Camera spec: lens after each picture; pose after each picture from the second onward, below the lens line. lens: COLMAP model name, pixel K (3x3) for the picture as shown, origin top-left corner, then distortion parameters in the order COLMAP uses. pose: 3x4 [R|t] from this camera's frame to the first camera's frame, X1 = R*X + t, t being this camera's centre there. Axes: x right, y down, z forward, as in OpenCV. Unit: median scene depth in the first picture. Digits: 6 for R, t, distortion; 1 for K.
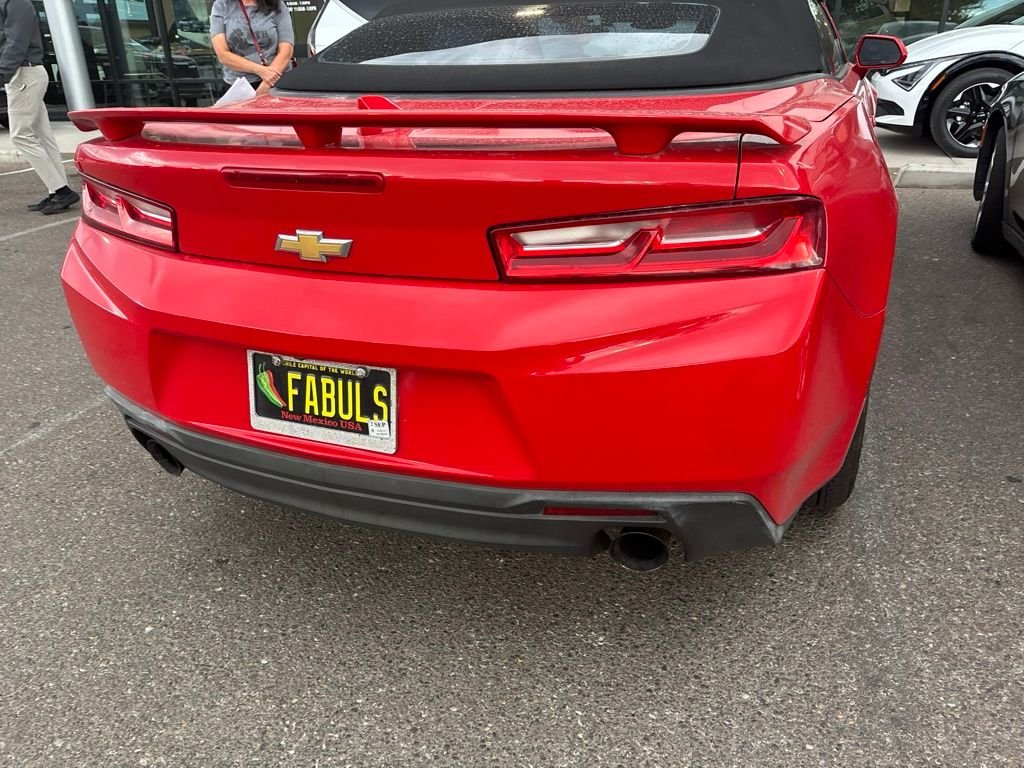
lens RADIAL K [[782.5, 0, 517.7], [0, 782.5, 370.9], [0, 0, 1]] dist [0.059222, -0.068893]
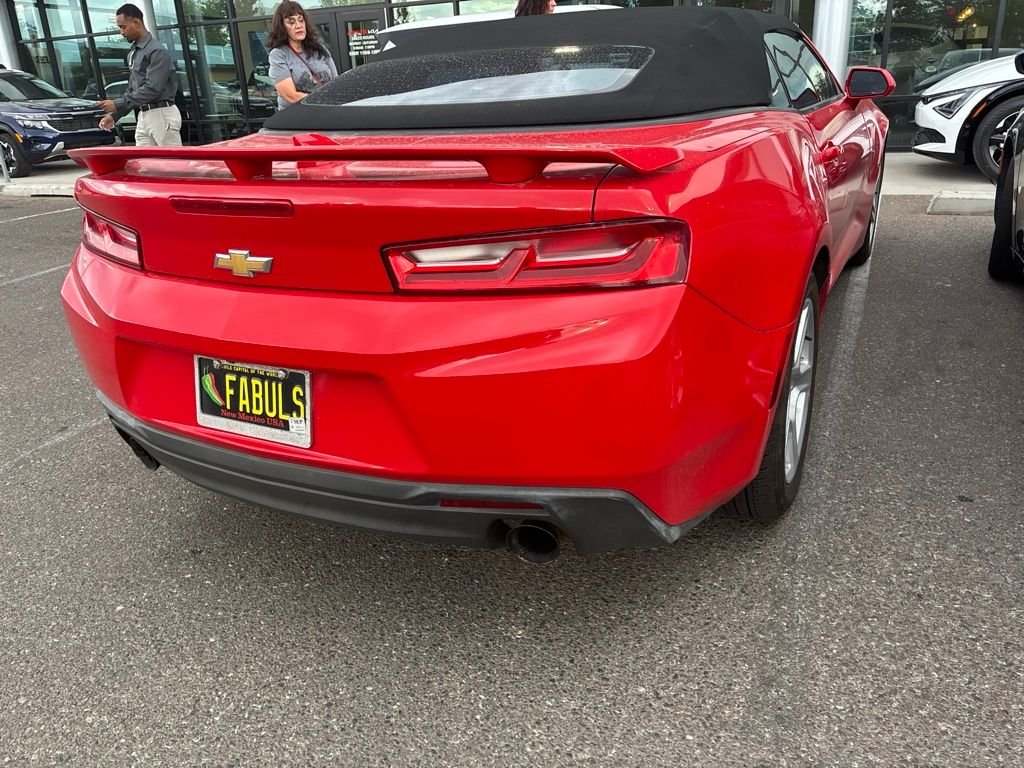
lens RADIAL K [[786.4, 0, 527.8], [0, 786.4, 356.2], [0, 0, 1]] dist [0.057184, -0.061706]
pose [[0.995764, 0.010983, -0.091290, 0.224560], [-0.016088, 0.998336, -0.055377, 0.028925], [0.090530, 0.056611, 0.994283, -0.088267]]
